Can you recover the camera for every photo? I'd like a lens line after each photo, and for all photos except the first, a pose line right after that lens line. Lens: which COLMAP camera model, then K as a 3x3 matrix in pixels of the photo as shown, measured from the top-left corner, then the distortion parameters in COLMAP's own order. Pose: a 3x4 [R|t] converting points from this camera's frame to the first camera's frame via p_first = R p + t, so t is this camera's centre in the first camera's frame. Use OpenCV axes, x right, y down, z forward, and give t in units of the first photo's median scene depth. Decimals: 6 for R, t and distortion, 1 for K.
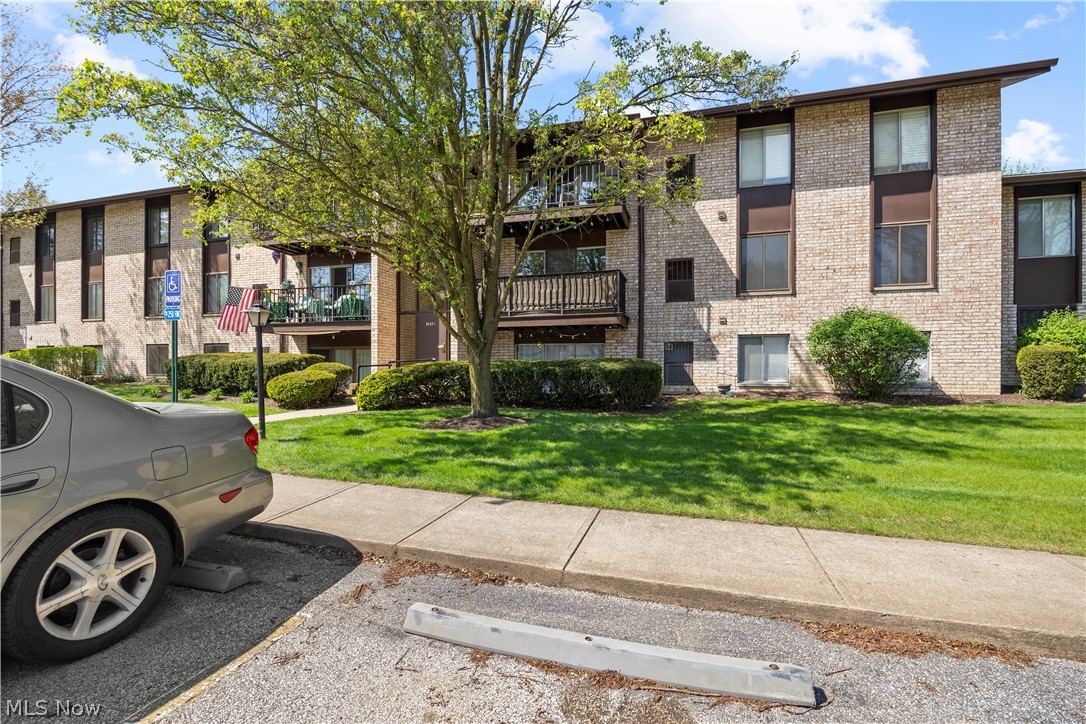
lens RADIAL K [[476.2, 0, 552.5], [0, 476.2, 359.5], [0, 0, 1]] dist [-0.004318, -0.001141]
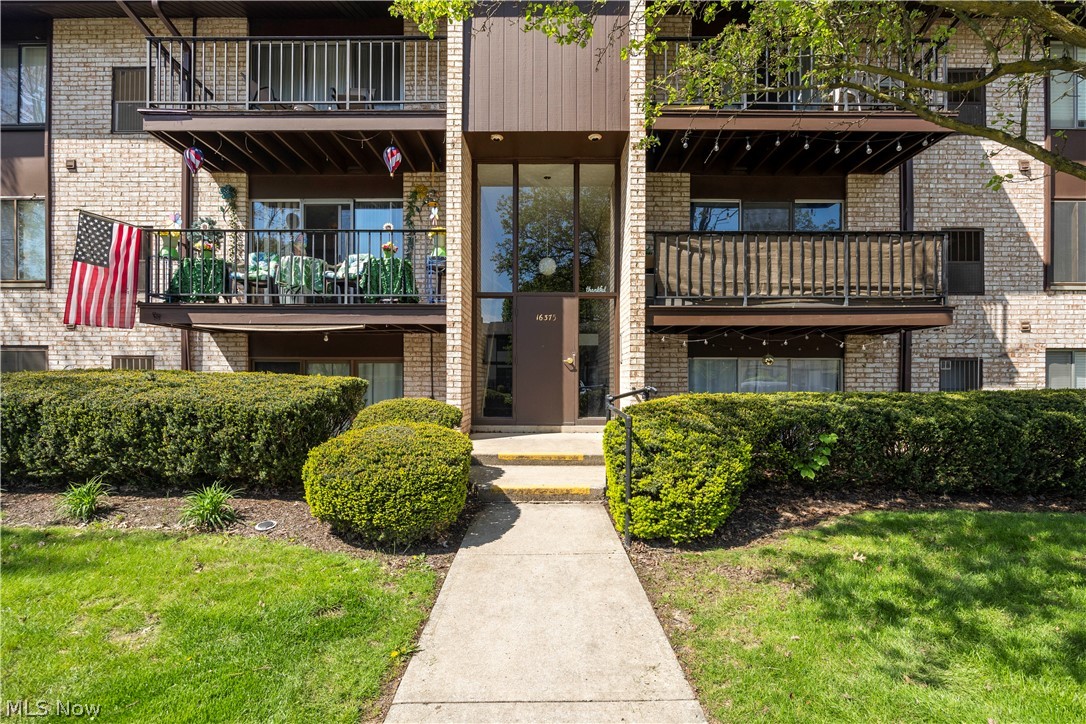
lens RADIAL K [[476.2, 0, 535.4], [0, 476.2, 368.3], [0, 0, 1]] dist [-0.004318, -0.001141]
pose [[0.959575, 0.005670, 0.281396, -0.467550], [-0.005343, 0.999984, -0.001931, -0.018250], [-0.281403, 0.000349, 0.959590, 0.553254]]
